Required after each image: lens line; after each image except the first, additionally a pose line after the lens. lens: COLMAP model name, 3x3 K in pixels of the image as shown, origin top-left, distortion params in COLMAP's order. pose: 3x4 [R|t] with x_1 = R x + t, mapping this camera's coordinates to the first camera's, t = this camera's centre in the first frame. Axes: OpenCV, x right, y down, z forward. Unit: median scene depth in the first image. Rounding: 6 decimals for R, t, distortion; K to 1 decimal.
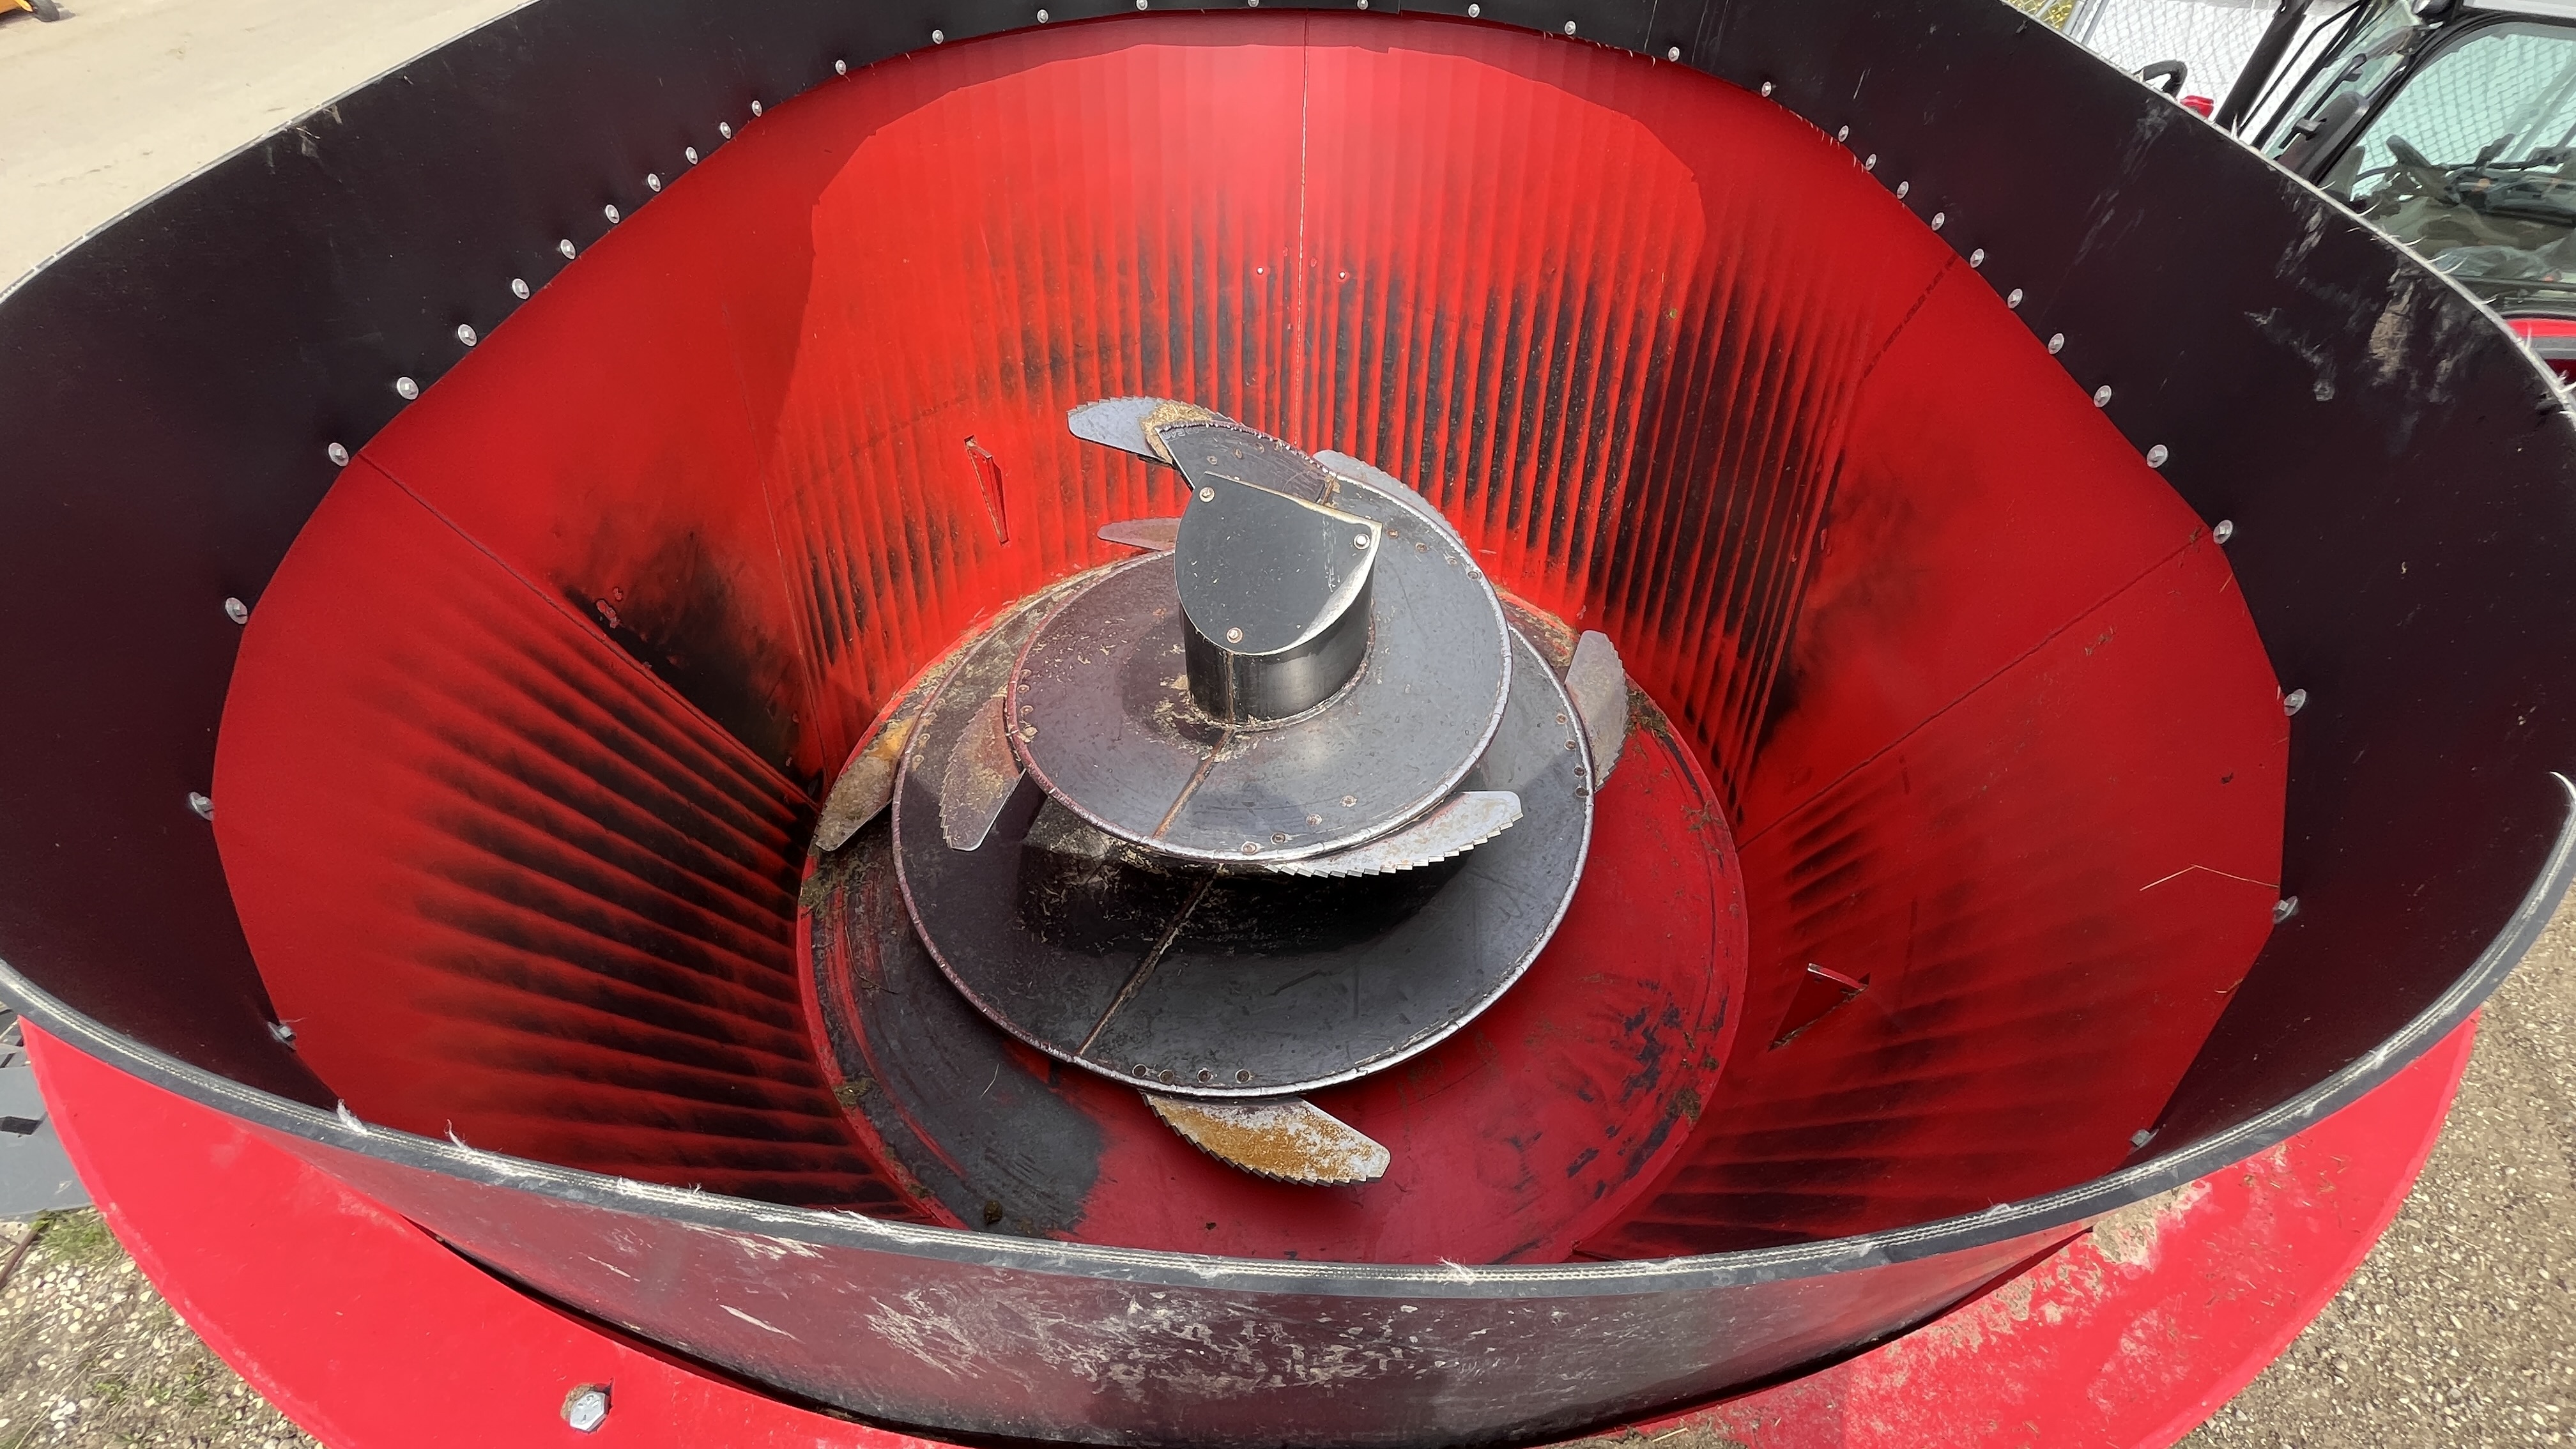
lens RADIAL K [[1009.1, 0, 1288.0], [0, 1009.1, 724.5], [0, 0, 1]] dist [0.019926, -0.000050]
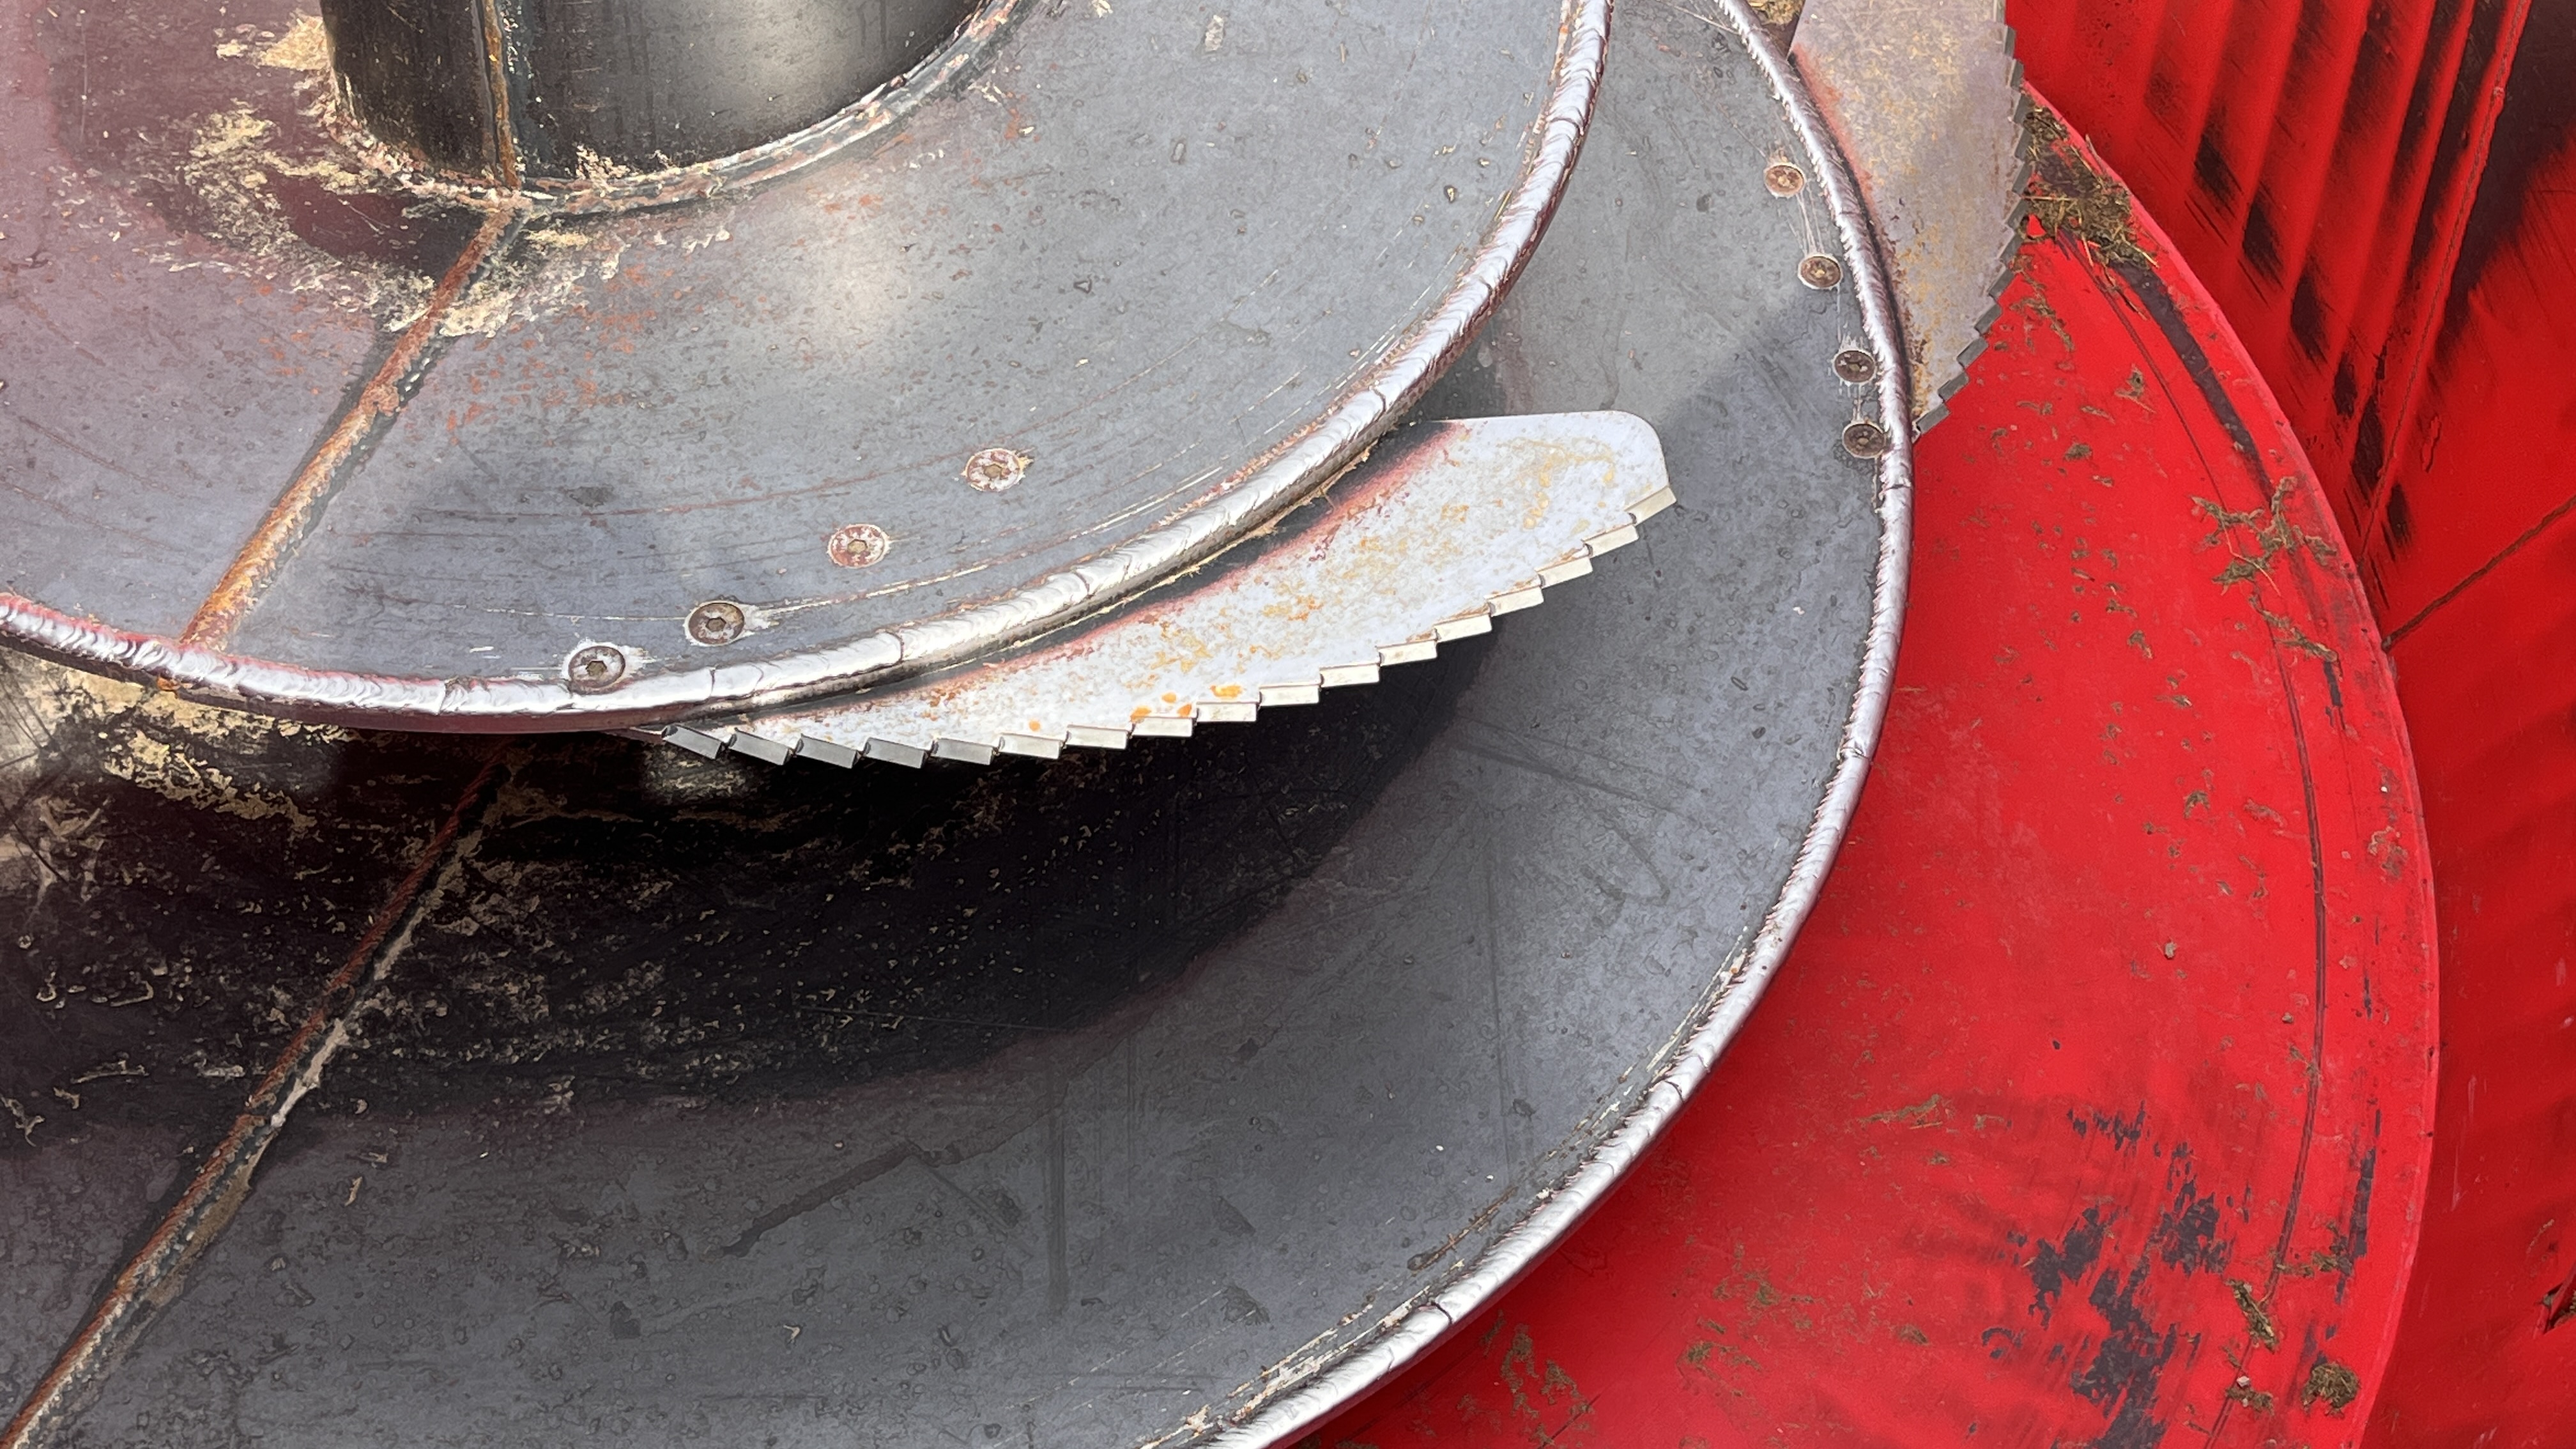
lens RADIAL K [[3002.3, 0, 1288.0], [0, 3002.3, 724.5], [0, 0, 1]] dist [0.070942, -0.043052]
pose [[0.989465, -0.042958, 0.138251, 0.023937], [0.031267, 0.995834, 0.085653, 0.071496], [-0.141354, -0.080428, 0.986687, 0.229289]]
